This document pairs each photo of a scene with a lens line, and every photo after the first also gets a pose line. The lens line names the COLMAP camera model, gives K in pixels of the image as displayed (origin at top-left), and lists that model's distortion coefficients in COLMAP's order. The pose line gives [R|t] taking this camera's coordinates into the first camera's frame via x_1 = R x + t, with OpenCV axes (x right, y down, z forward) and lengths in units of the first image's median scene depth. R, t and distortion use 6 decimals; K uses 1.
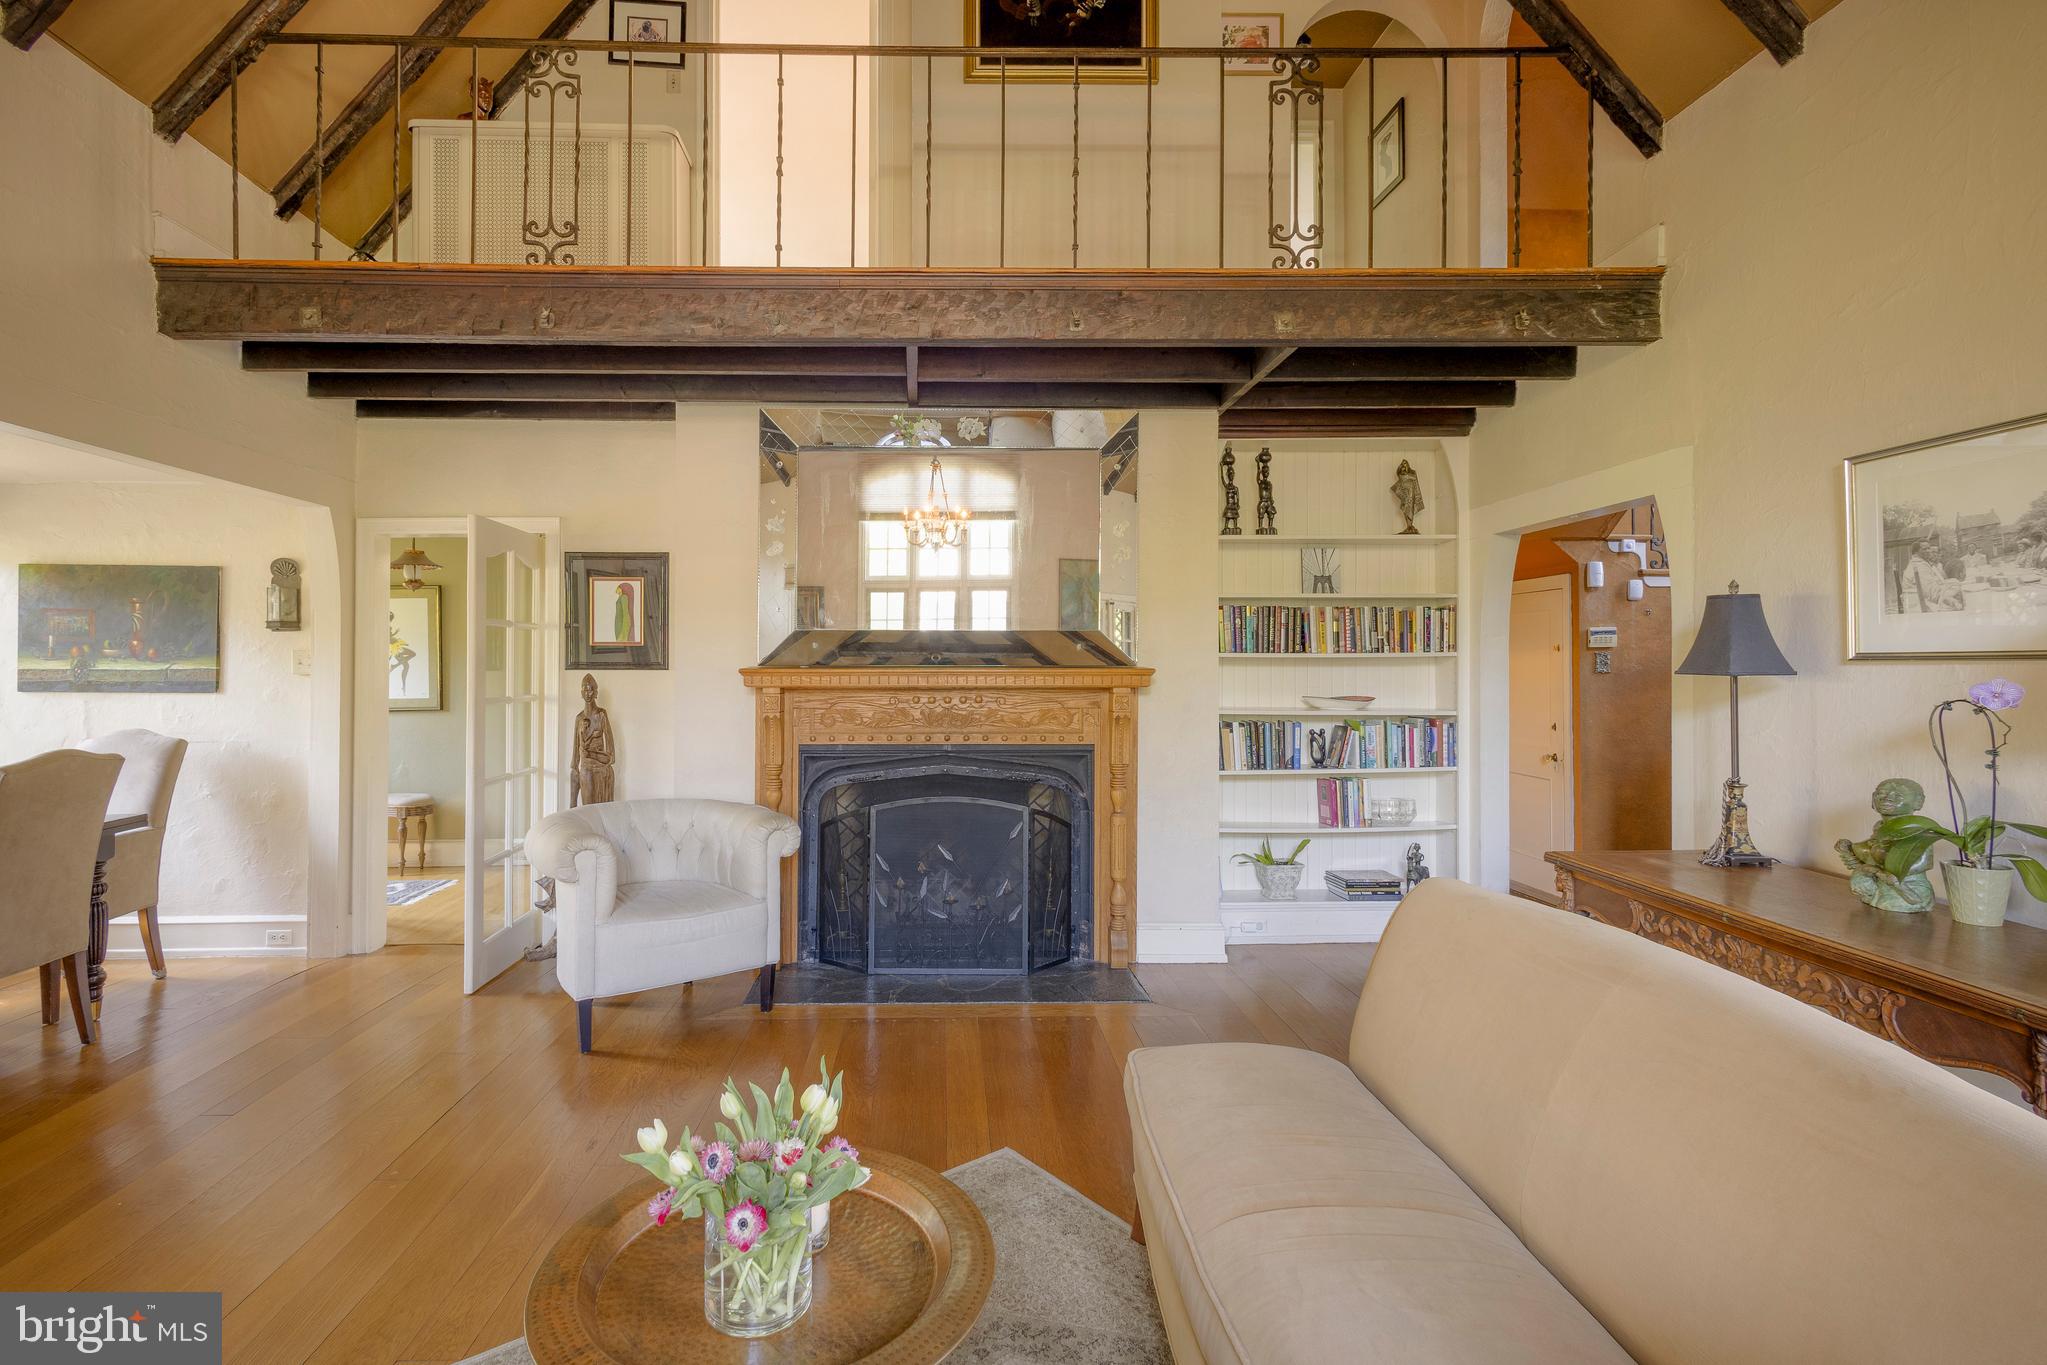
lens RADIAL K [[961.7, 0, 944.4], [0, 961.7, 644.5], [0, 0, 1]] dist [0.009414, -0.003092]
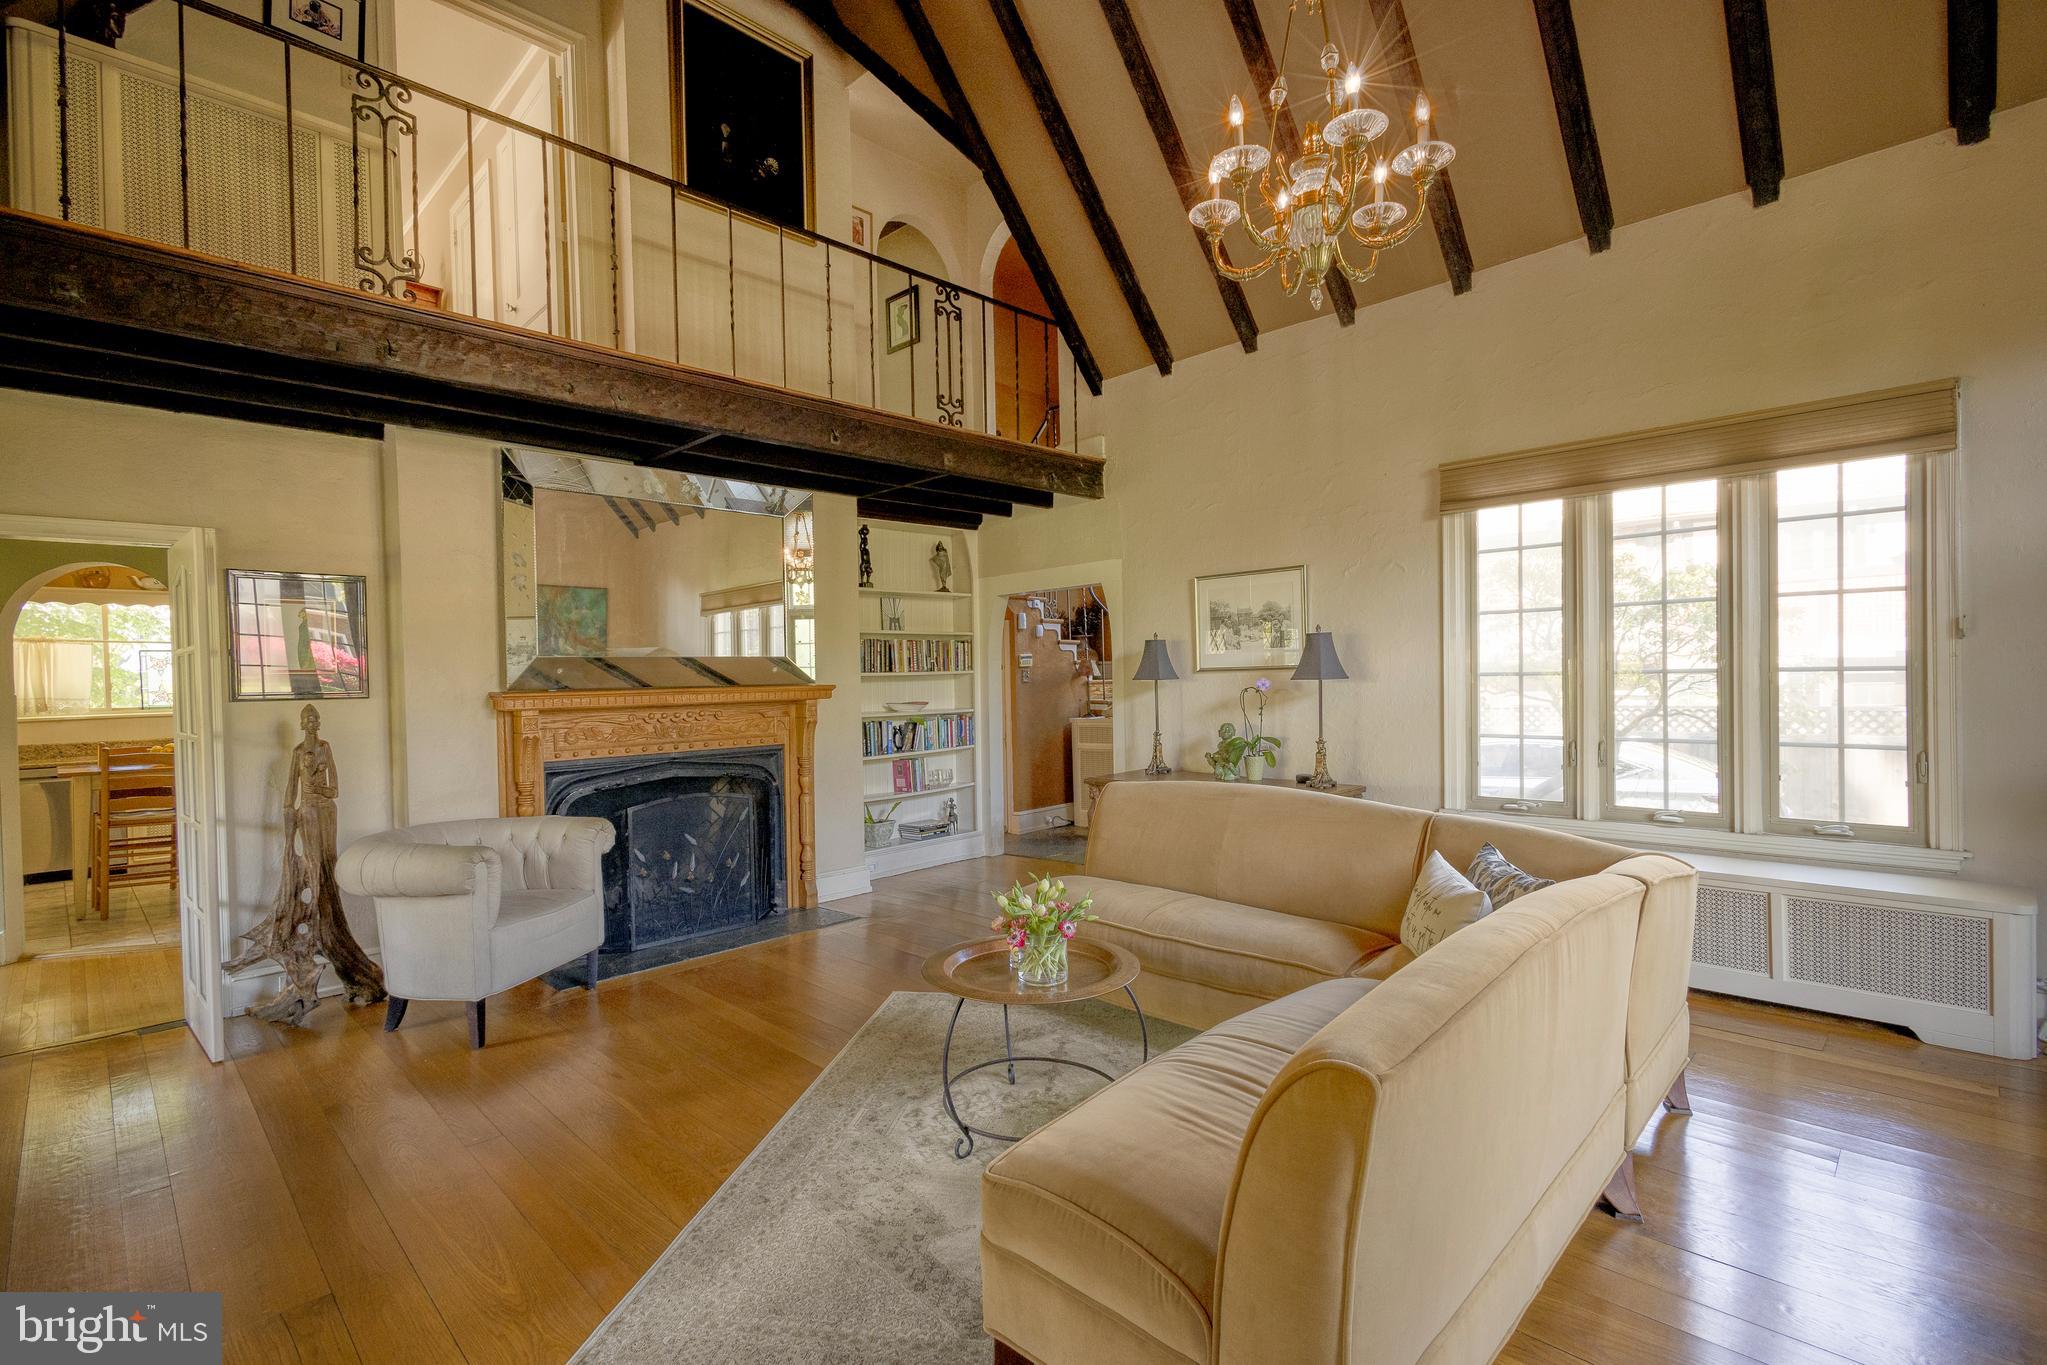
lens RADIAL K [[961.7, 0, 1007.1], [0, 961.7, 674.8], [0, 0, 1]] dist [0.009414, -0.003092]
pose [[0.714021, -0.014657, 0.699971, -0.536956], [0.008354, 0.999888, 0.012415, -0.004025], [-0.700075, -0.003017, 0.714063, -0.142889]]
